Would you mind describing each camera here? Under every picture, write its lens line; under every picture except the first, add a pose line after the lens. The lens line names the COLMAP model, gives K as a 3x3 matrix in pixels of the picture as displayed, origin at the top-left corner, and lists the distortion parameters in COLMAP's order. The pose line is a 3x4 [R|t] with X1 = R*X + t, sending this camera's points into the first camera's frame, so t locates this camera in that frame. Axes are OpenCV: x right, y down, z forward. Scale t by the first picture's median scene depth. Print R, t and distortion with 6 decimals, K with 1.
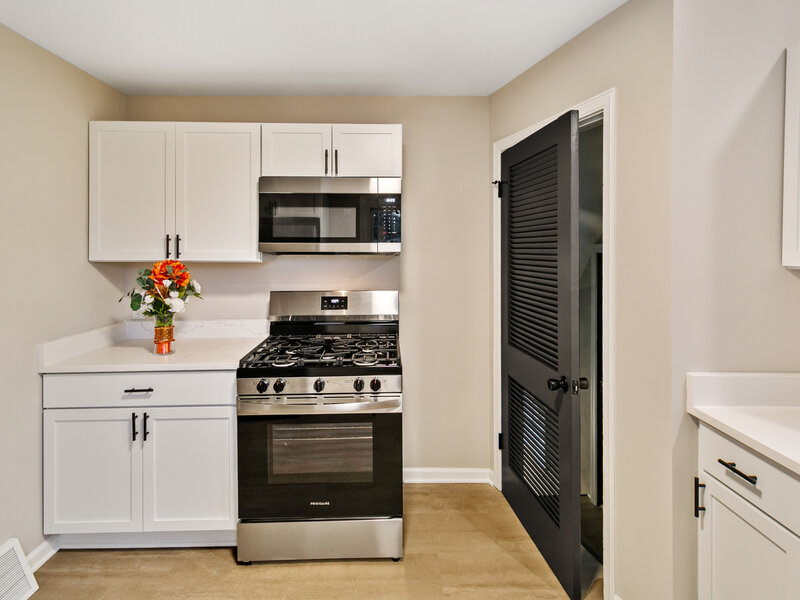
lens RADIAL K [[423.4, 0, 399.8], [0, 423.4, 285.6], [0, 0, 1]] dist [0.016950, 0.000054]
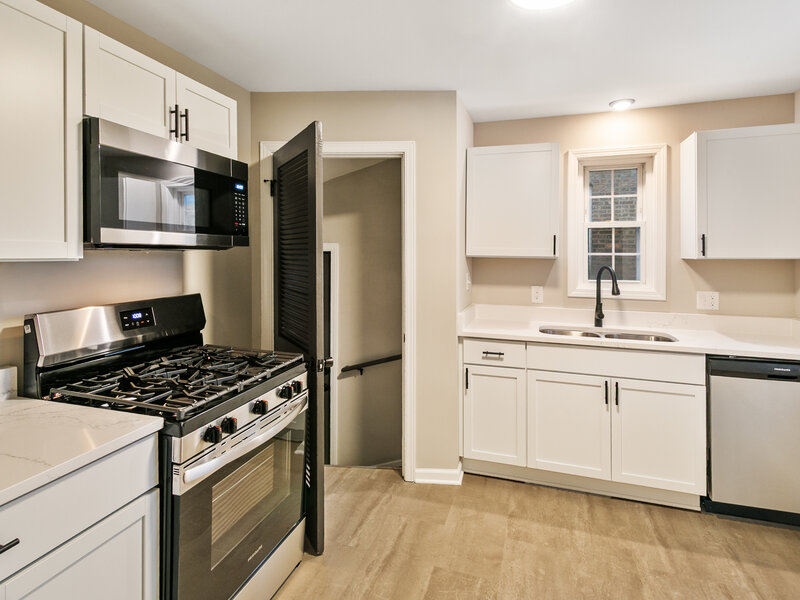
lens RADIAL K [[429.4, 0, 398.7], [0, 429.4, 287.3], [0, 0, 1]] dist [-0.000597, -0.000259]
pose [[0.350539, -0.079975, 0.933127, -0.740574], [0.072668, 0.995666, 0.058037, -0.022235], [-0.933725, 0.047464, 0.354832, 0.385029]]
